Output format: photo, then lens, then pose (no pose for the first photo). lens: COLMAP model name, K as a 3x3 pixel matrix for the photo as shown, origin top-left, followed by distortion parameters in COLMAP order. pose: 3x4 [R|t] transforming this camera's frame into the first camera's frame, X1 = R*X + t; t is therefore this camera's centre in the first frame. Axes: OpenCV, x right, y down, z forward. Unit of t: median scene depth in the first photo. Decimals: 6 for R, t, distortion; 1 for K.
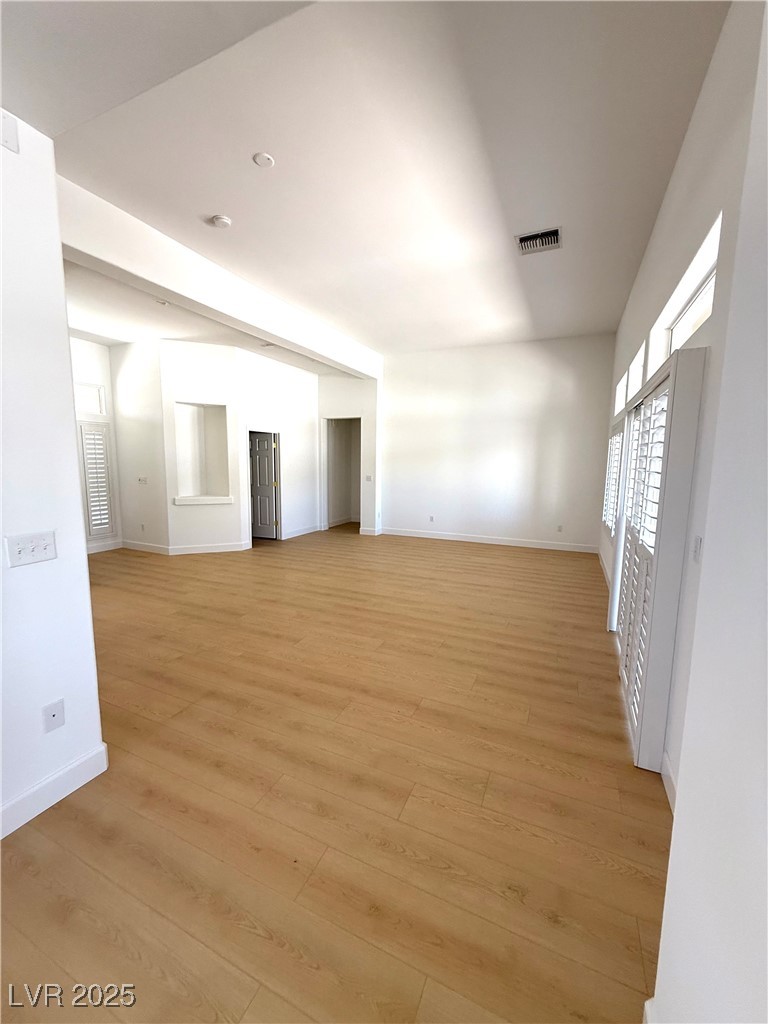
lens RADIAL K [[410.8, 0, 383.5], [0, 410.8, 511.3], [0, 0, 1]] dist [-0.000914, 0.000200]
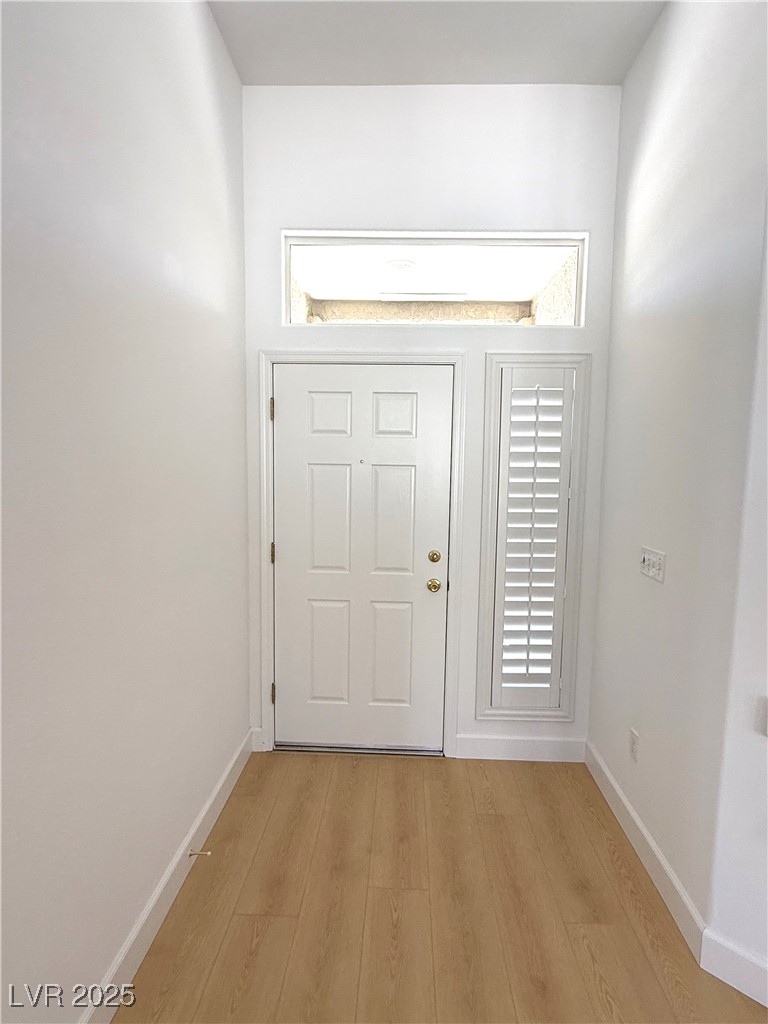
lens RADIAL K [[562.0, 0, 383.6], [0, 562.0, 509.1], [0, 0, 1]] dist [0.006048, 0.000827]
pose [[0.382723, 0.087375, -0.919722, -0.346952], [-0.123865, 0.991383, 0.042639, -0.103360], [0.915522, 0.097603, 0.390248, 0.725326]]
